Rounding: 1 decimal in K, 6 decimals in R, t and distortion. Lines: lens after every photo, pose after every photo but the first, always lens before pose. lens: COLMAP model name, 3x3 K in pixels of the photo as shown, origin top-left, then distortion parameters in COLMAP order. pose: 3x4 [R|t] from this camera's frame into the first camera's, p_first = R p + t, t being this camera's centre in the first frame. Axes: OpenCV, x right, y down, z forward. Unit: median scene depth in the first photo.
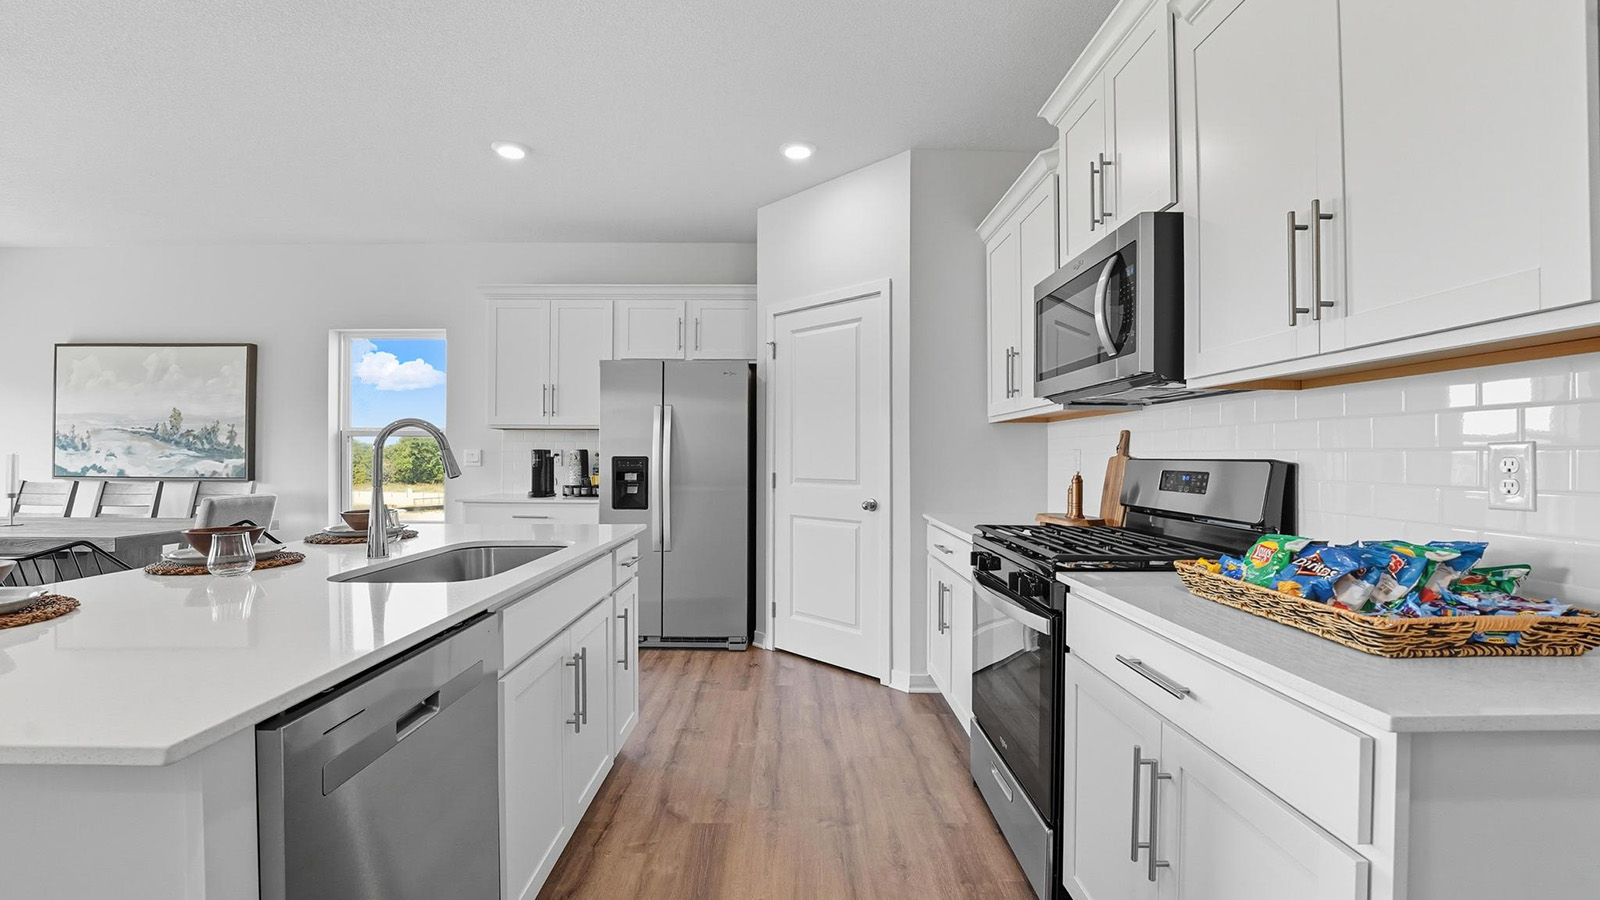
lens RADIAL K [[661.4, 0, 793.8], [0, 661.4, 455.2], [0, 0, 1]] dist [-0.025168, 0.000116]
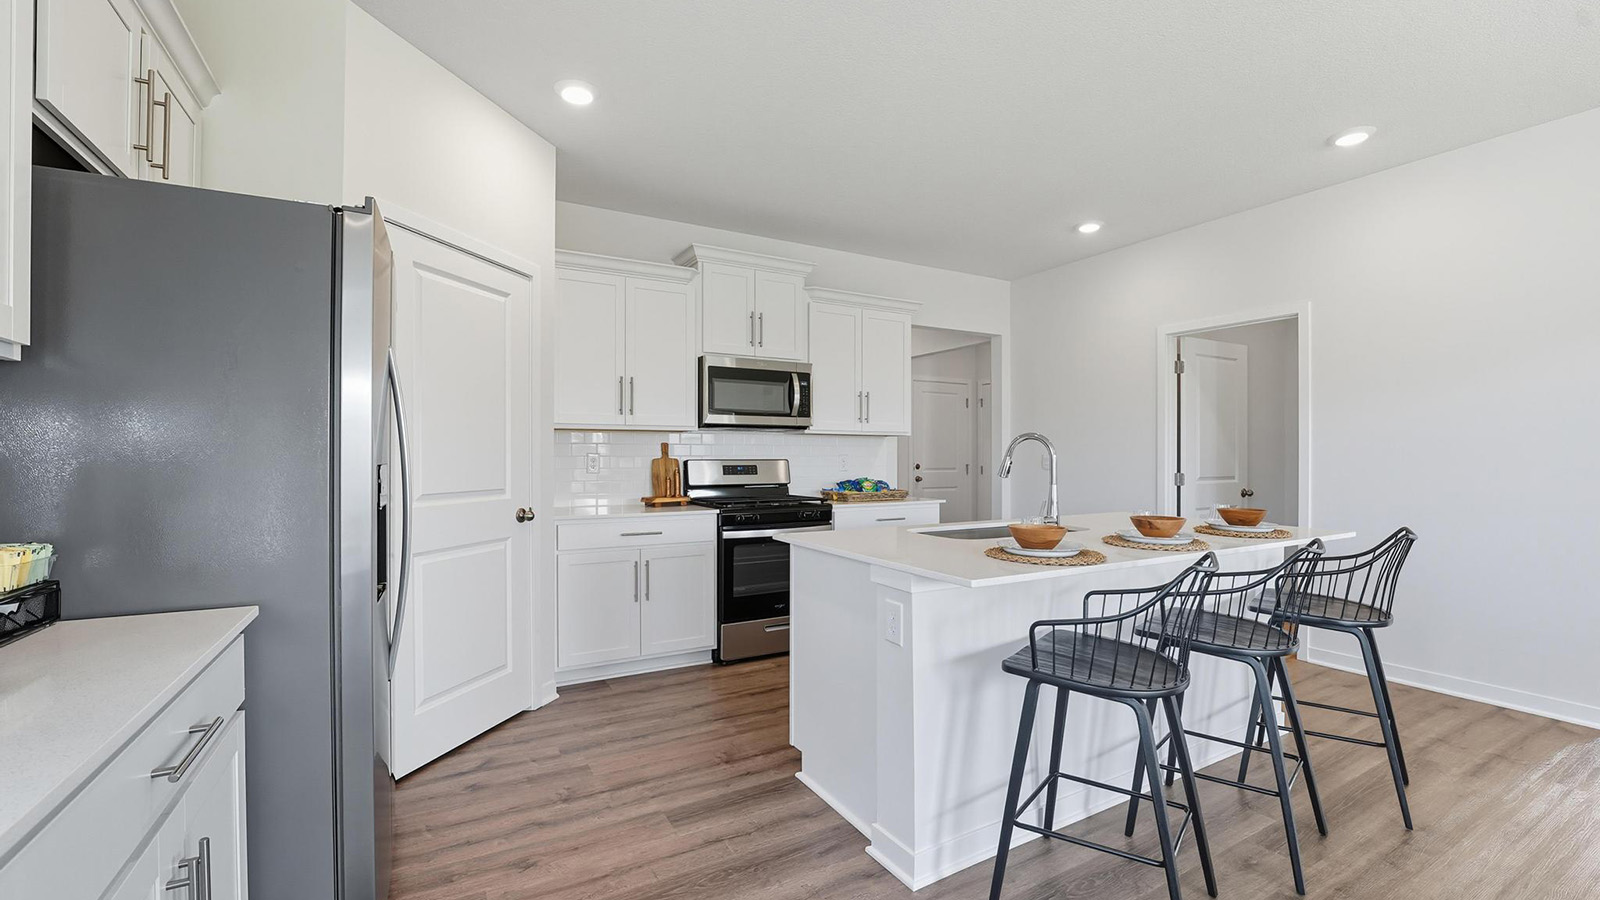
lens RADIAL K [[661.4, 0, 793.8], [0, 661.4, 455.2], [0, 0, 1]] dist [-0.025168, 0.000116]
pose [[-0.483185, -0.002003, 0.875516, -0.717397], [-0.003178, 0.999995, 0.000533, -0.004796], [-0.875513, -0.002525, -0.483189, 0.970887]]
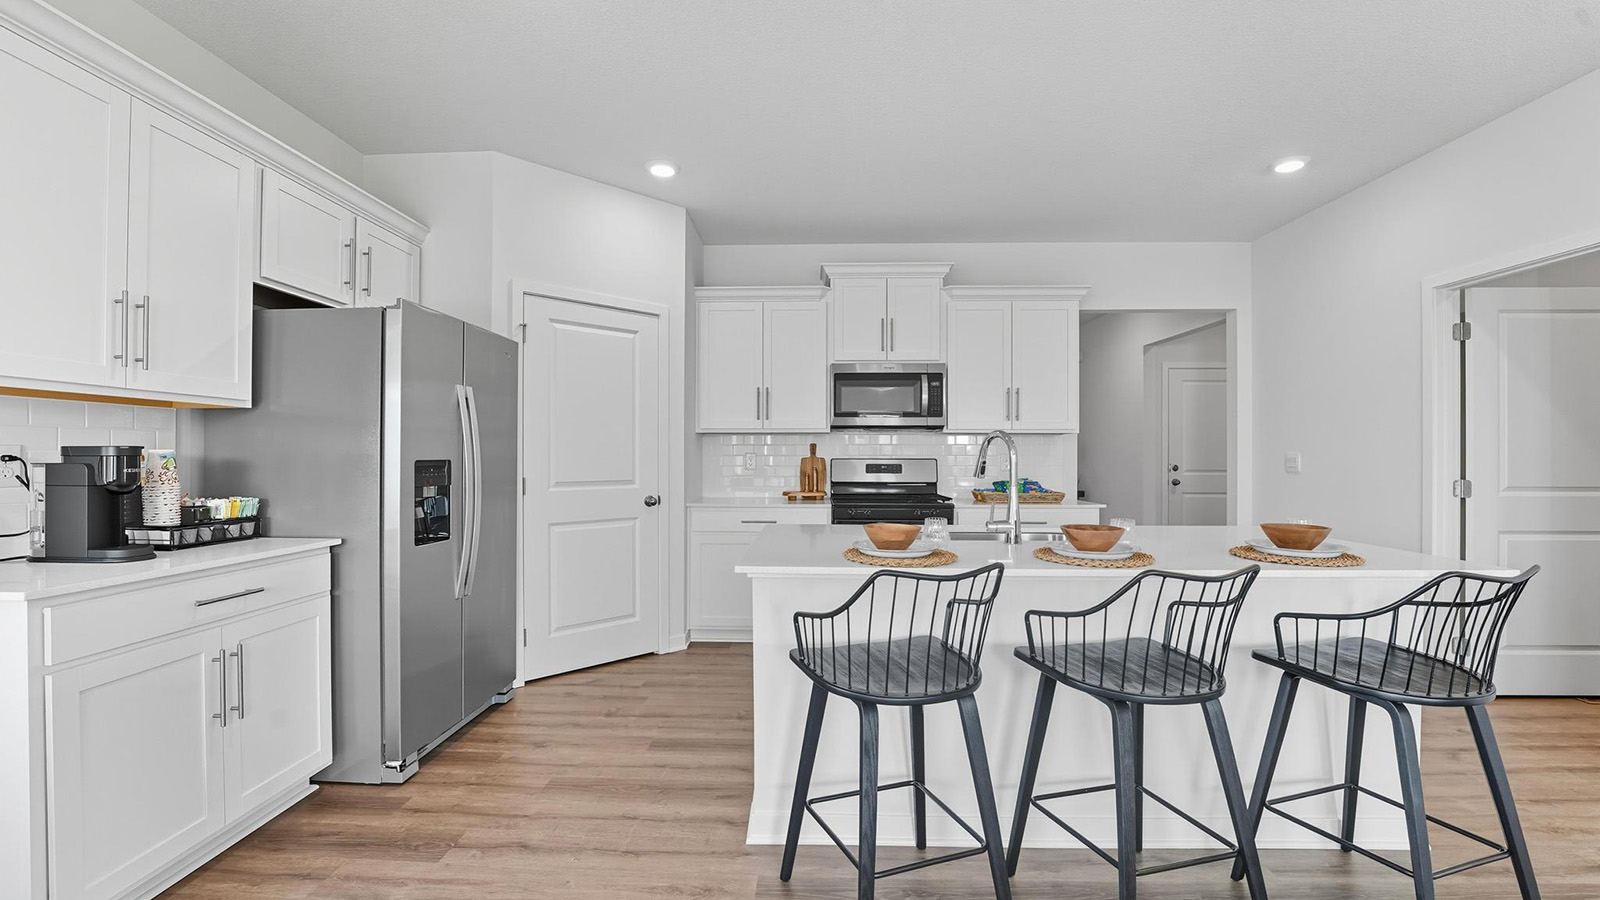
lens RADIAL K [[649.9, 0, 794.7], [0, 649.9, 451.9], [0, 0, 1]] dist [-0.027702, -0.000014]
pose [[0.040578, 0.002474, 0.999173, -0.858540], [-0.003000, 0.999993, -0.002354, -0.005512], [-0.999172, -0.002902, 0.040585, 0.622717]]
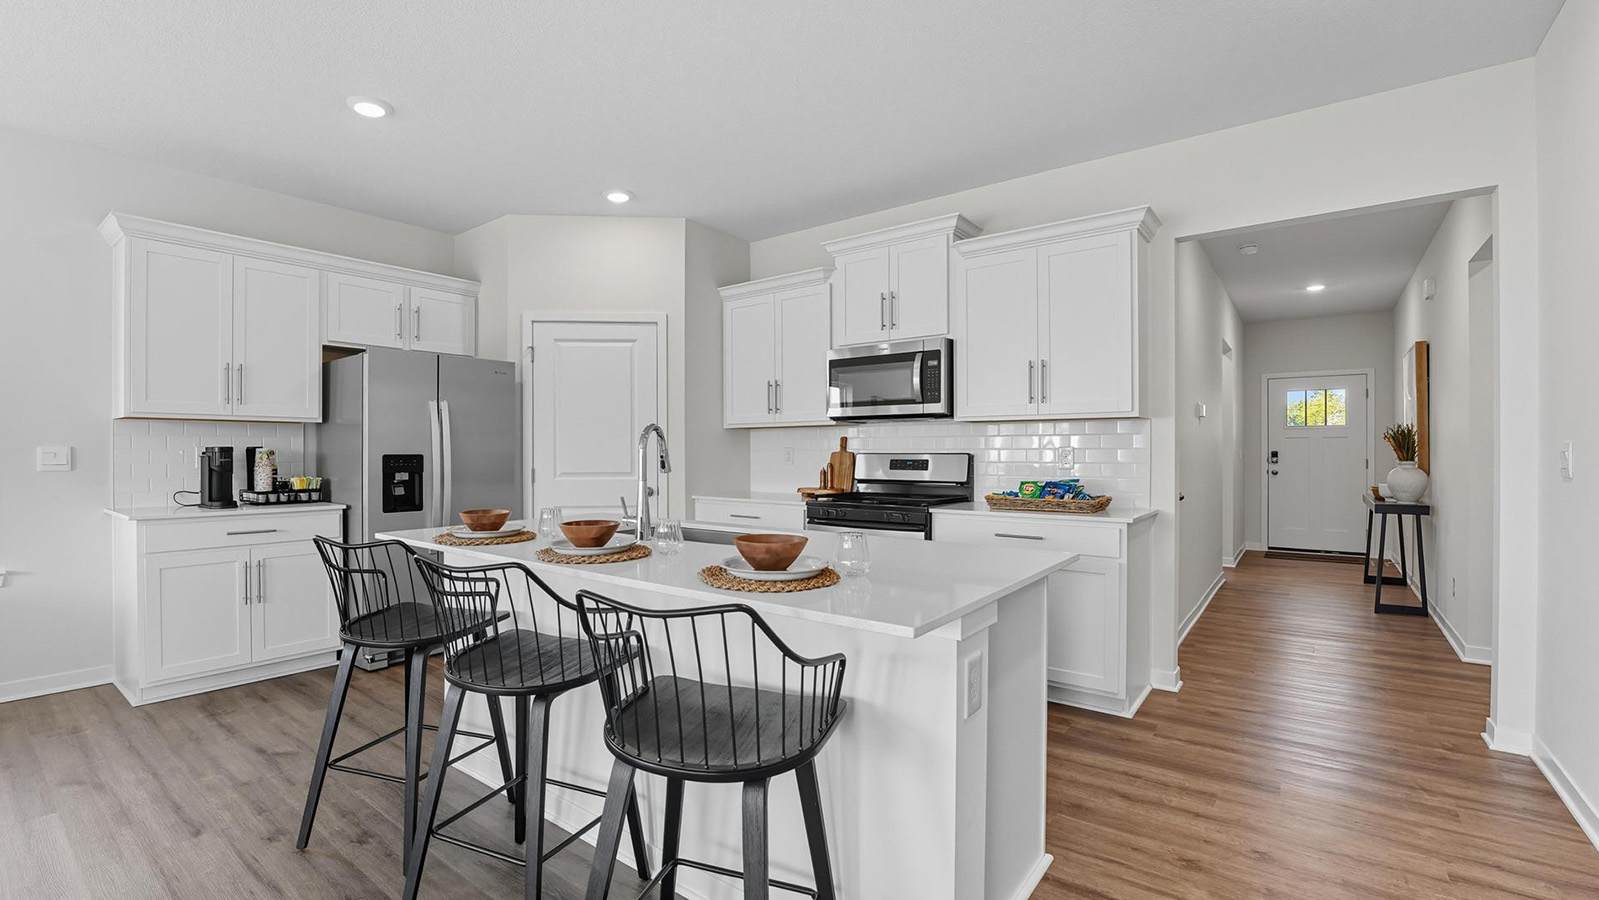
lens RADIAL K [[687.0, 0, 739.8], [0, 687.0, 450.4], [0, 0, 1]] dist [-0.025843, 0.000116]
pose [[0.648554, -0.005473, 0.761149, -0.667424], [0.002614, 0.999984, 0.004963, -0.007172], [-0.761164, -0.001229, 0.648558, 0.023968]]
